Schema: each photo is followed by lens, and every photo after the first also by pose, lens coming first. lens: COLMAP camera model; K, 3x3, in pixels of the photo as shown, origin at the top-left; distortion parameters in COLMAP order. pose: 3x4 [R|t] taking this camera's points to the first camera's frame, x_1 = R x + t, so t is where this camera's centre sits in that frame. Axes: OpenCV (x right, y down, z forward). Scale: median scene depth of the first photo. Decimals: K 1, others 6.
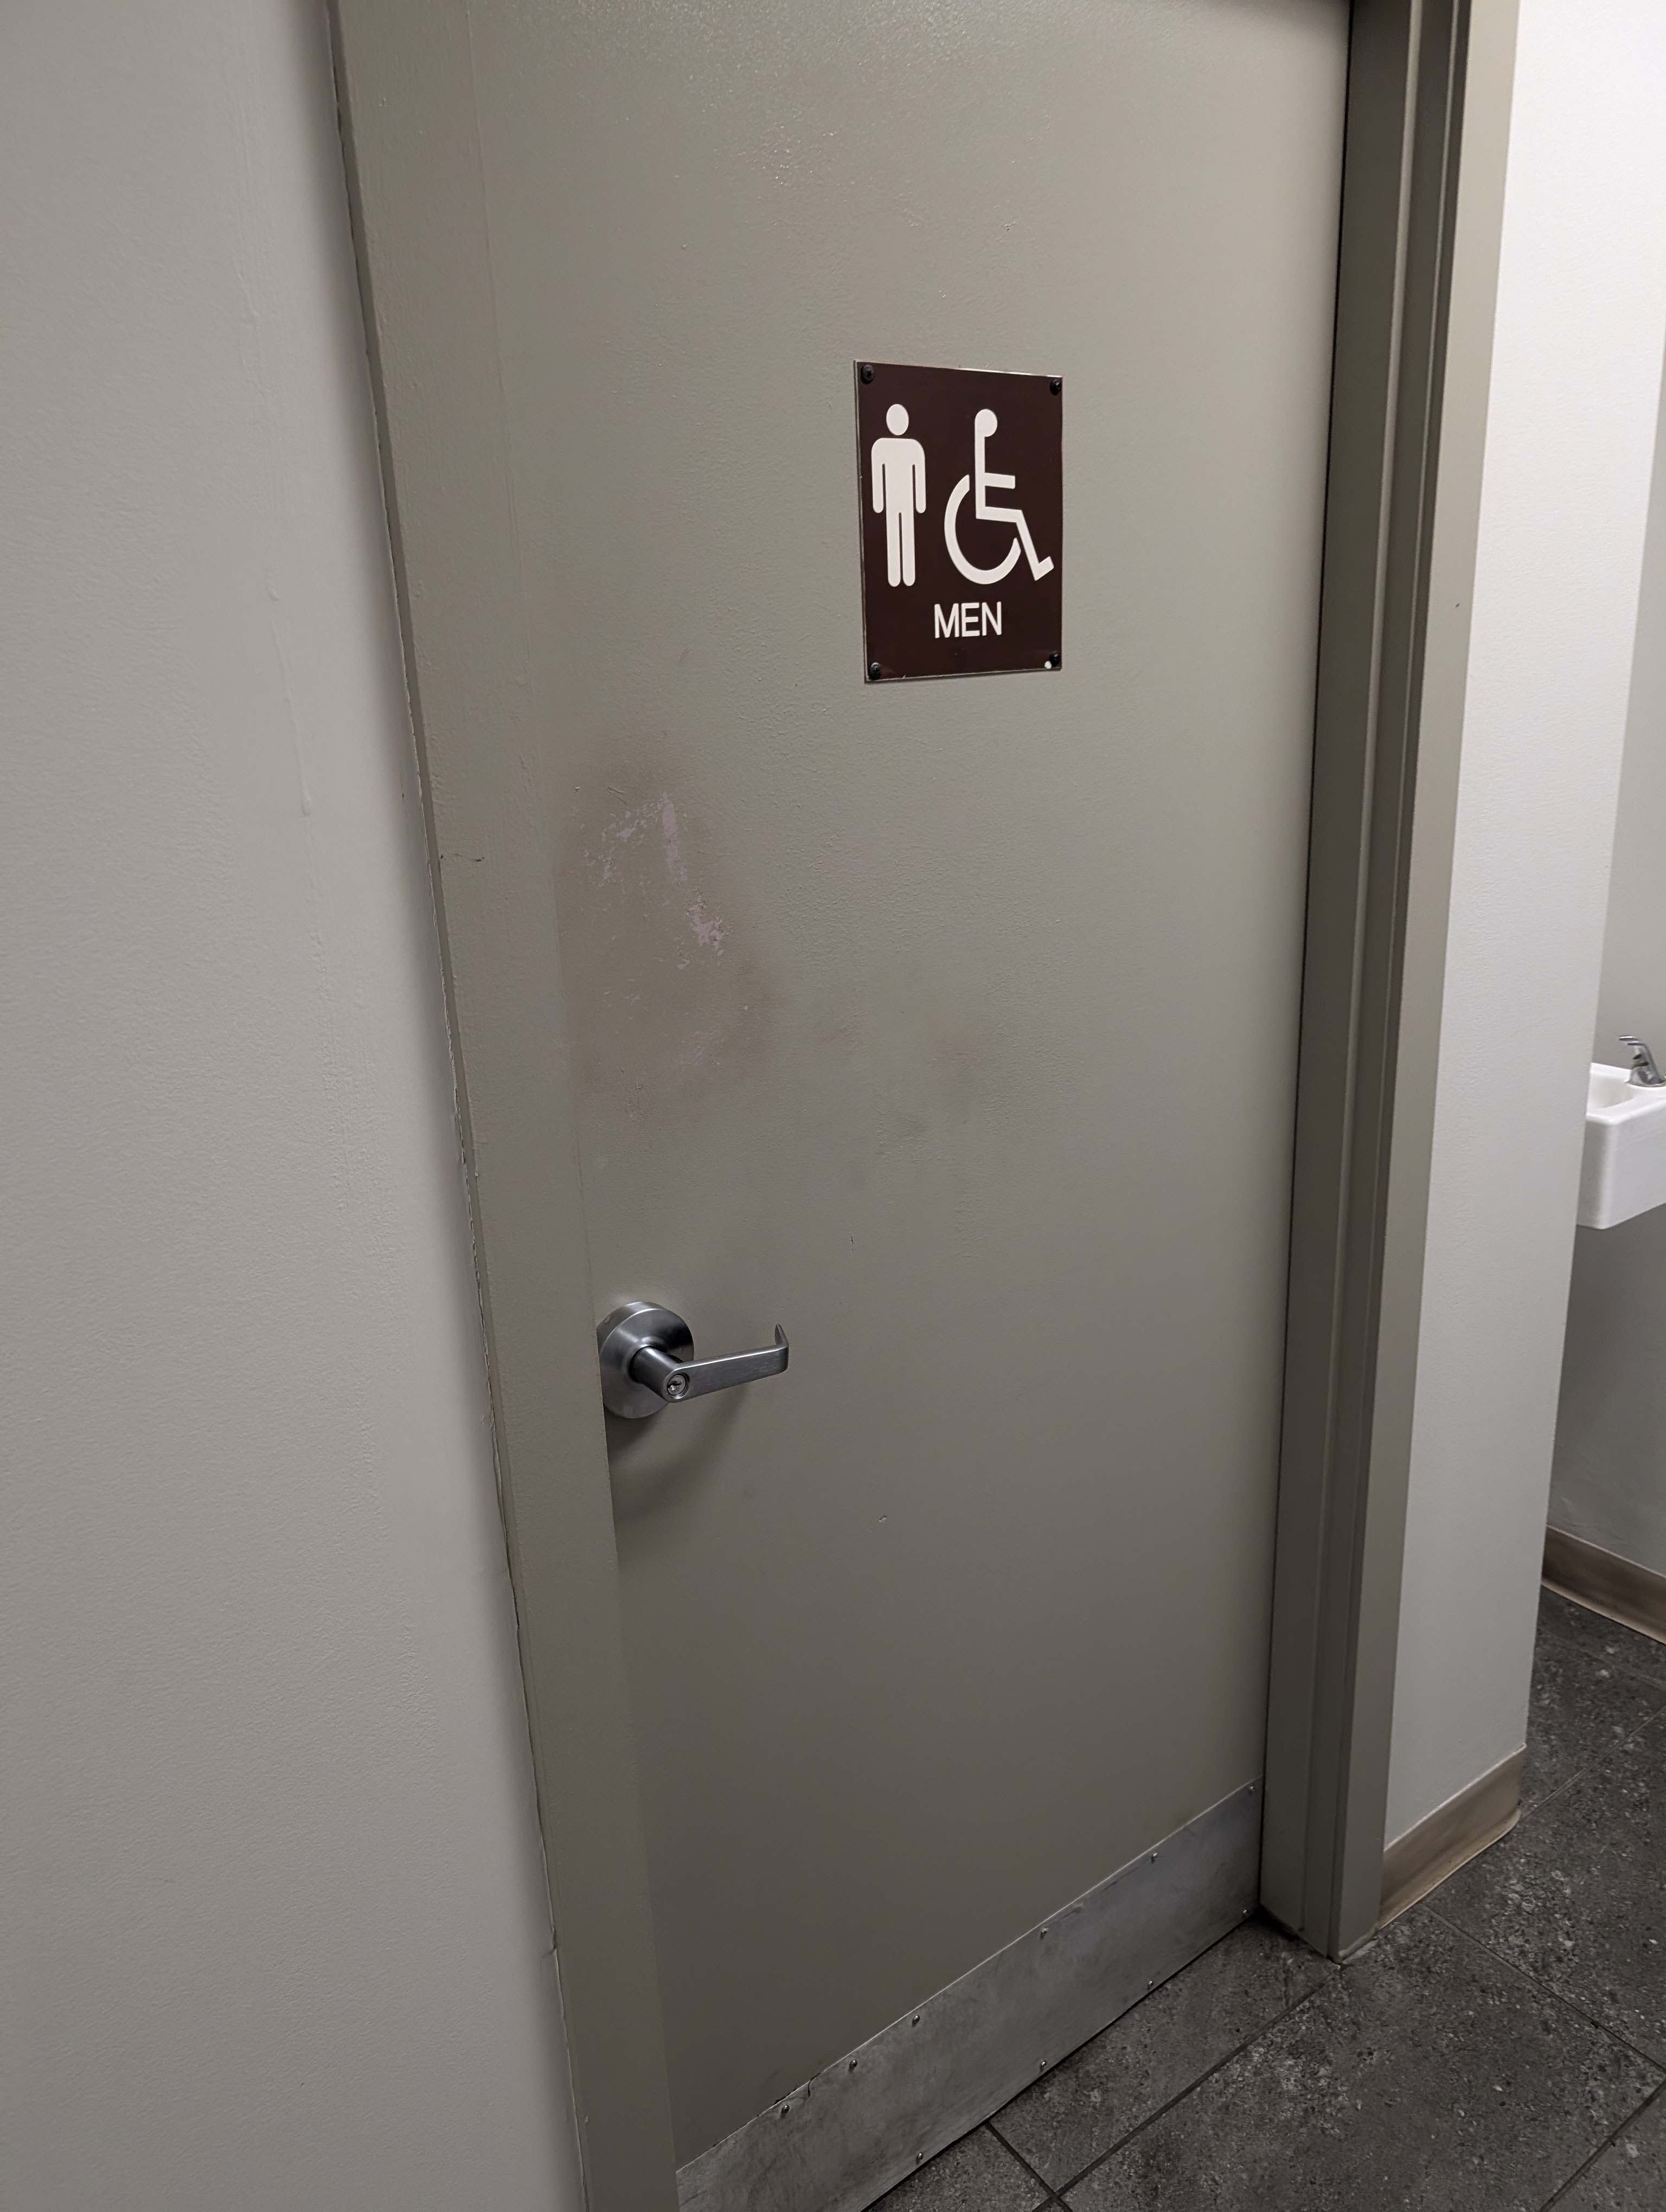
lens RADIAL K [[1588.8, 0, 834.6], [0, 1588.8, 1108.9], [0, 0, 1]] dist [-0.002422, -0.000645]
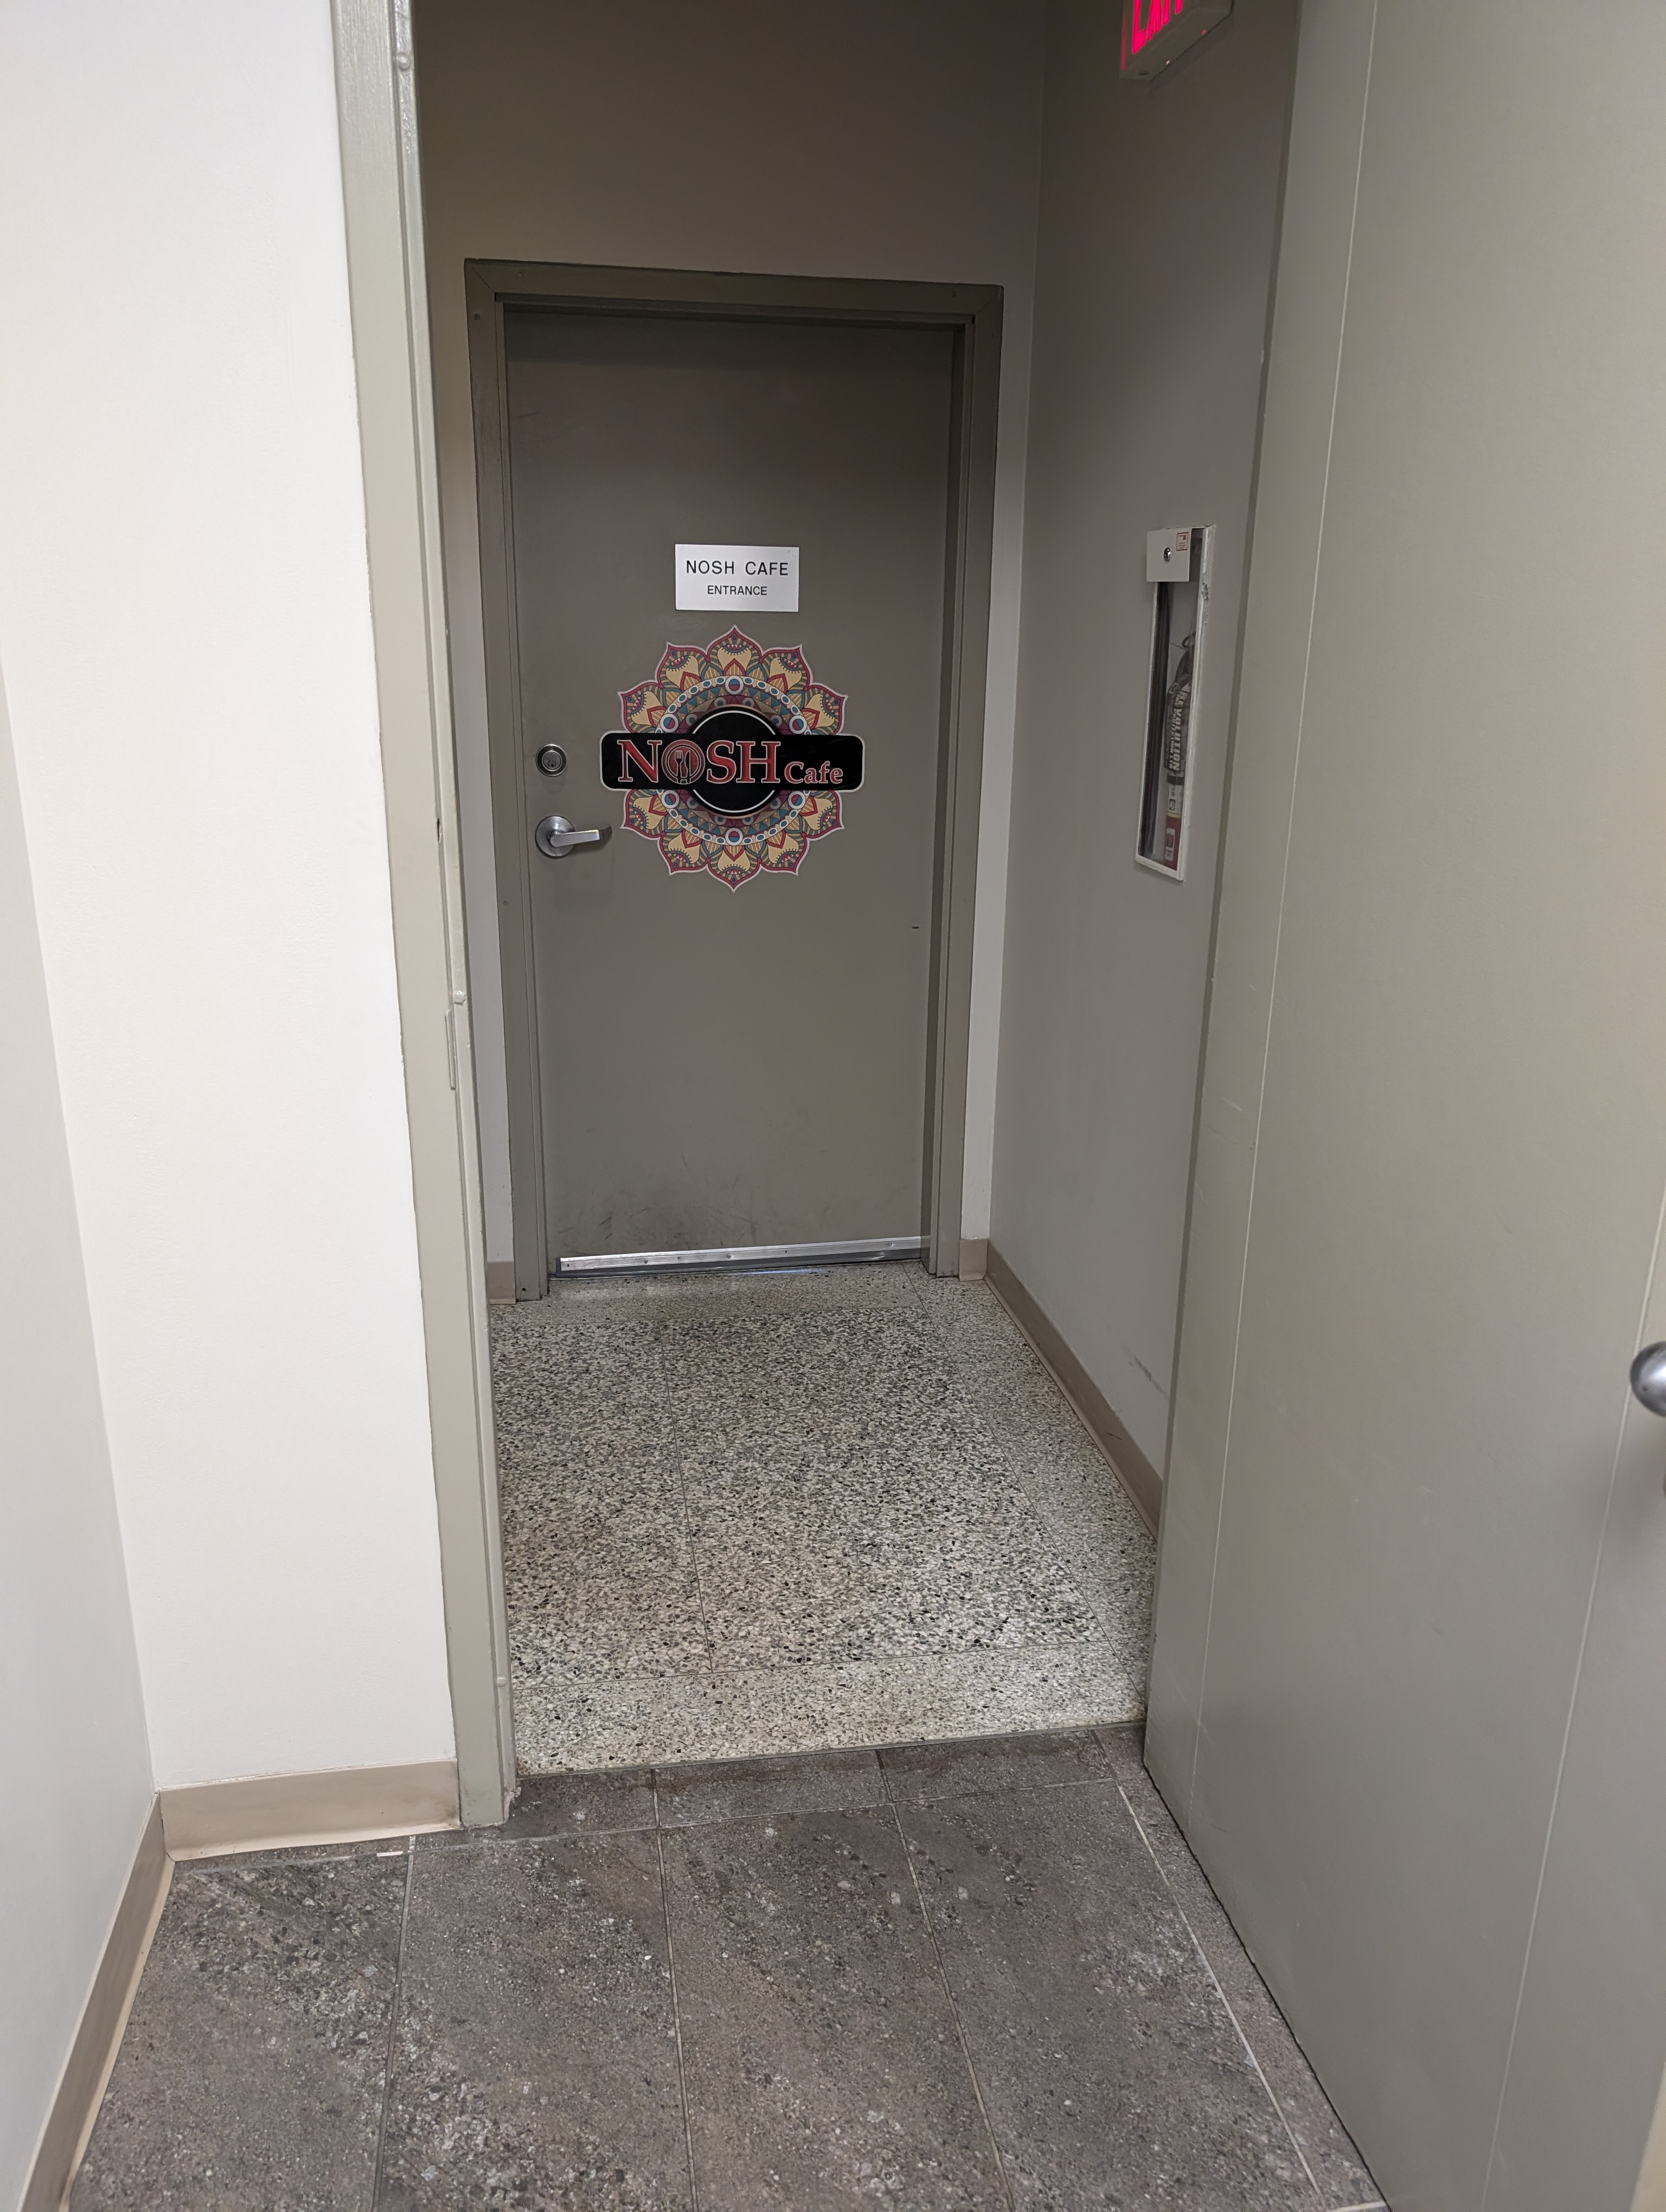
lens RADIAL K [[1588.8, 0, 831.3], [0, 1588.8, 1106.7], [0, 0, 1]] dist [-0.002422, -0.000645]
pose [[-0.446185, 0.302681, -0.842202, 1.108651], [-0.251813, 0.860588, 0.442695, -0.309550], [0.858784, 0.409601, -0.307762, 0.908615]]
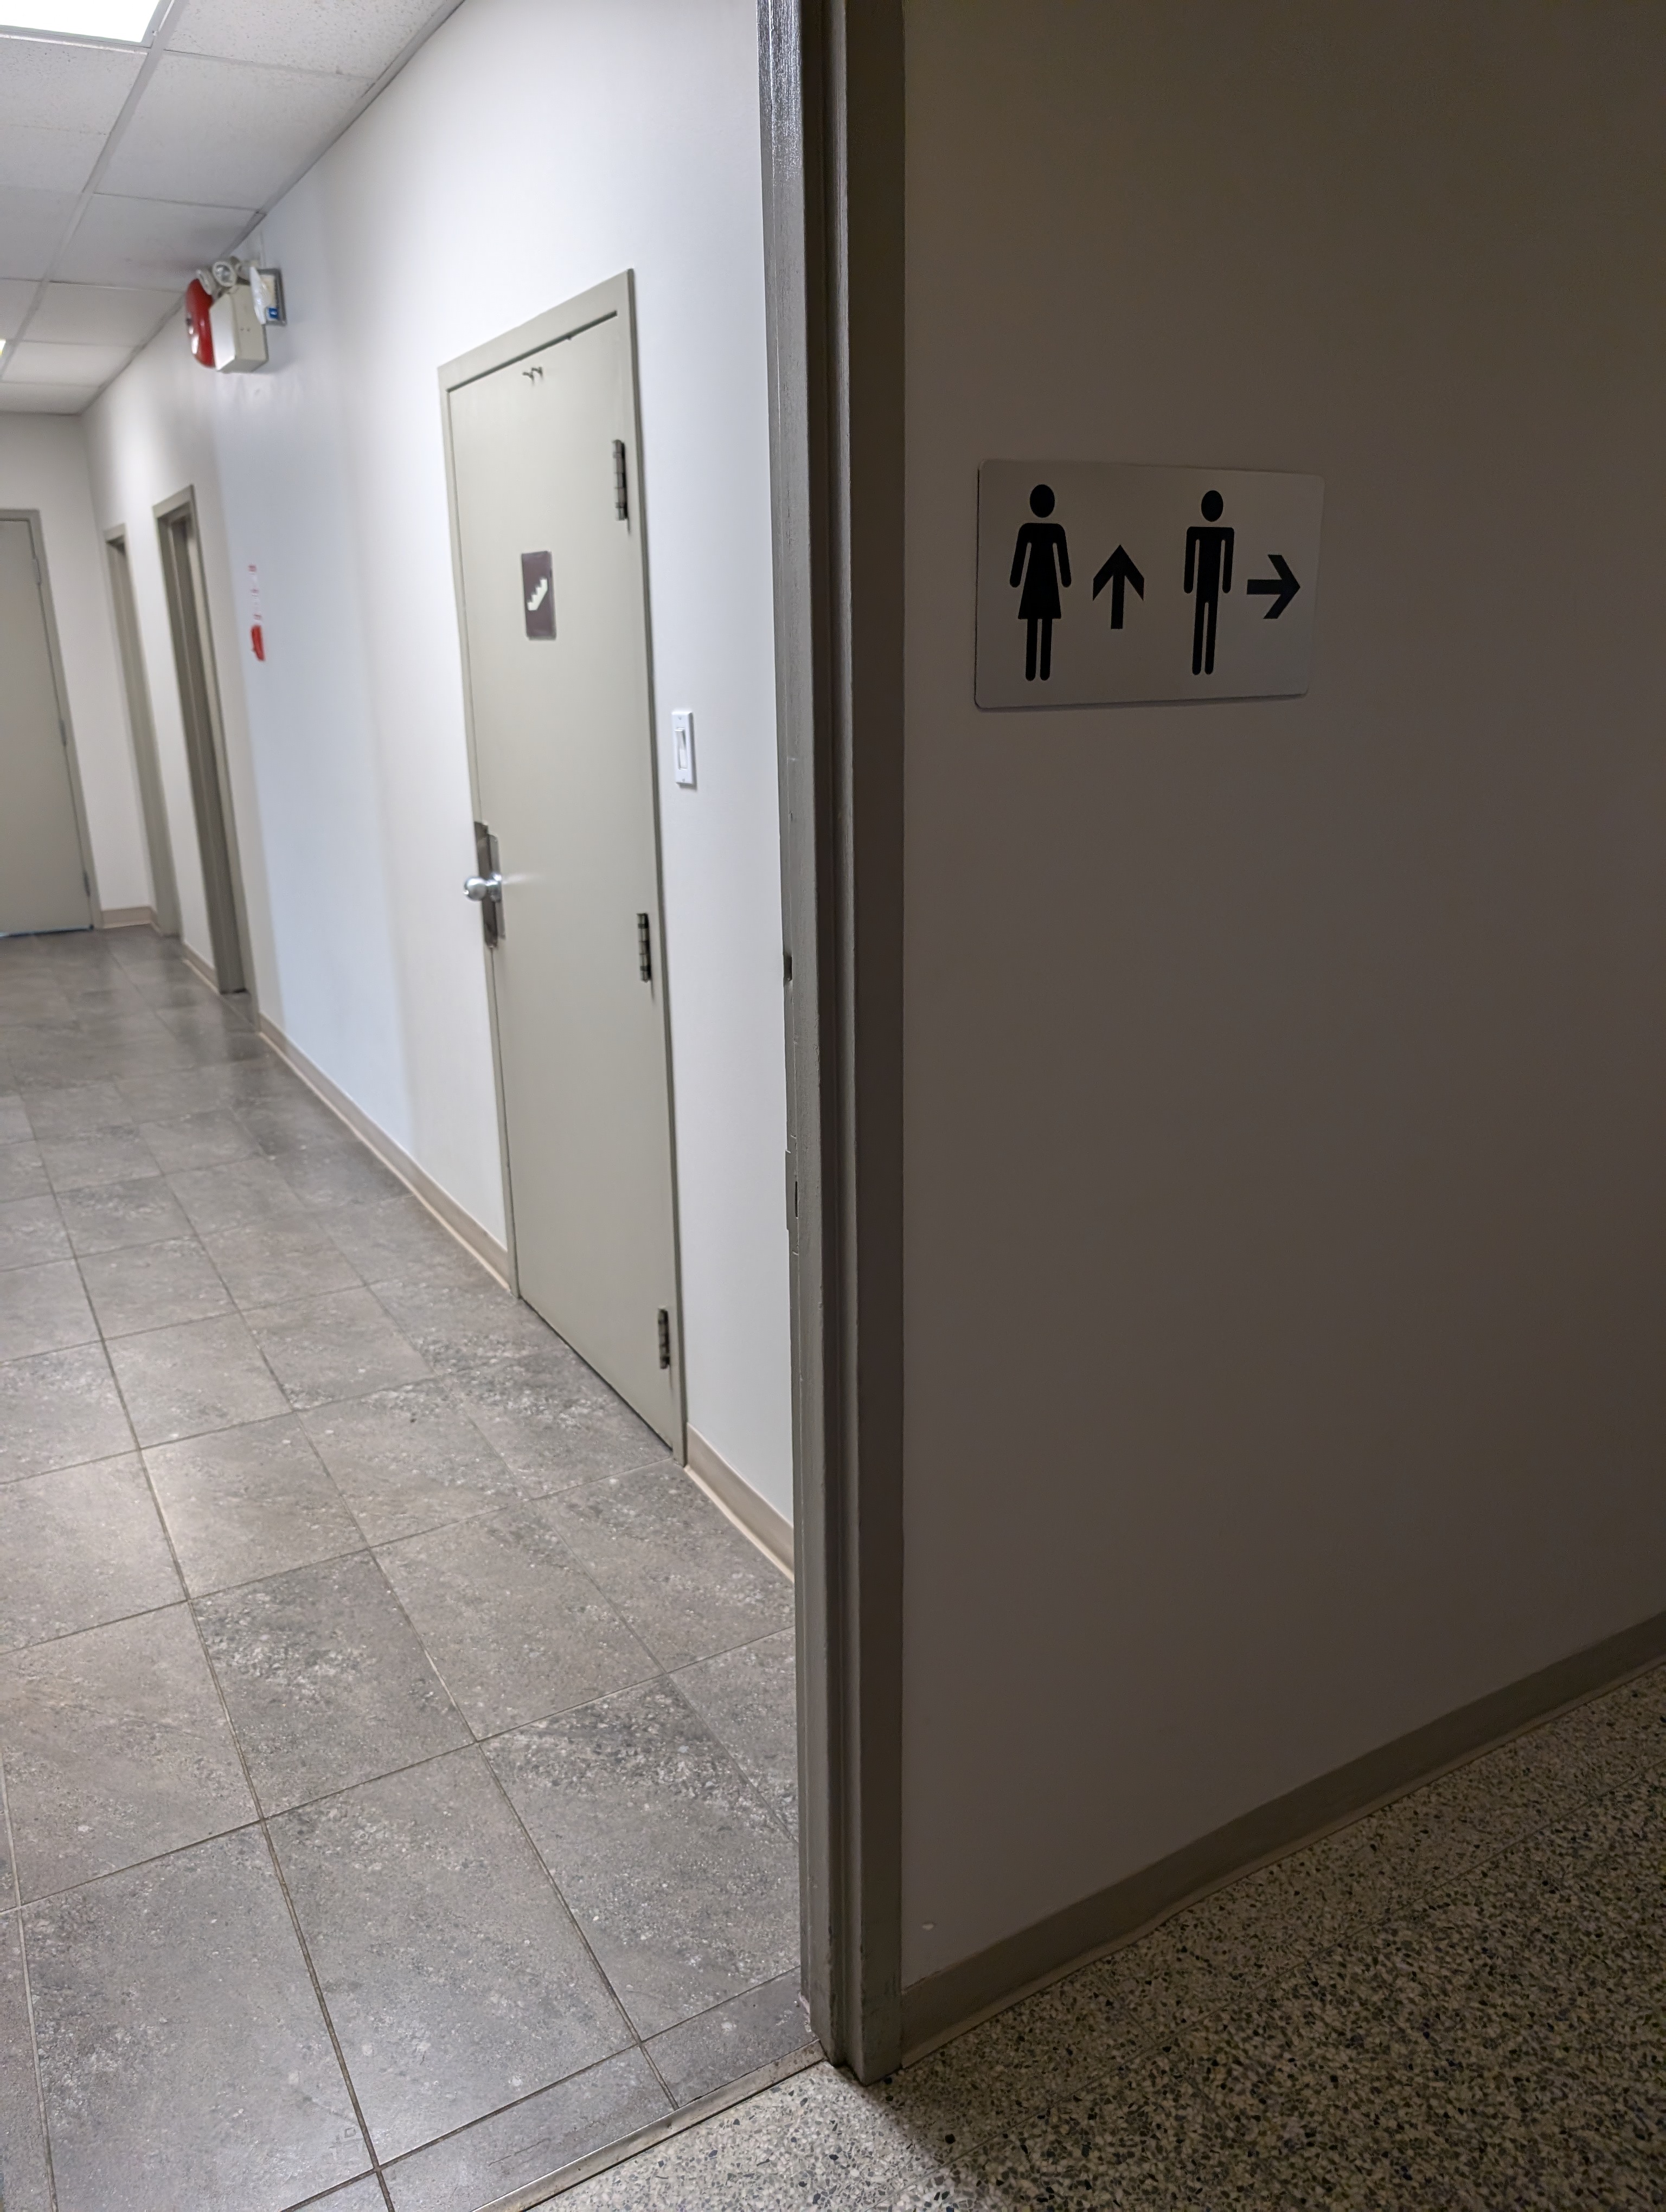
lens RADIAL K [[1588.8, 0, 833.3], [0, 1588.8, 1109.0], [0, 0, 1]] dist [-0.002422, -0.000645]
pose [[0.114094, -0.248826, 0.961805, -0.527086], [0.295480, 0.932814, 0.206275, -0.067441], [-0.948512, 0.260659, 0.179952, 0.171733]]
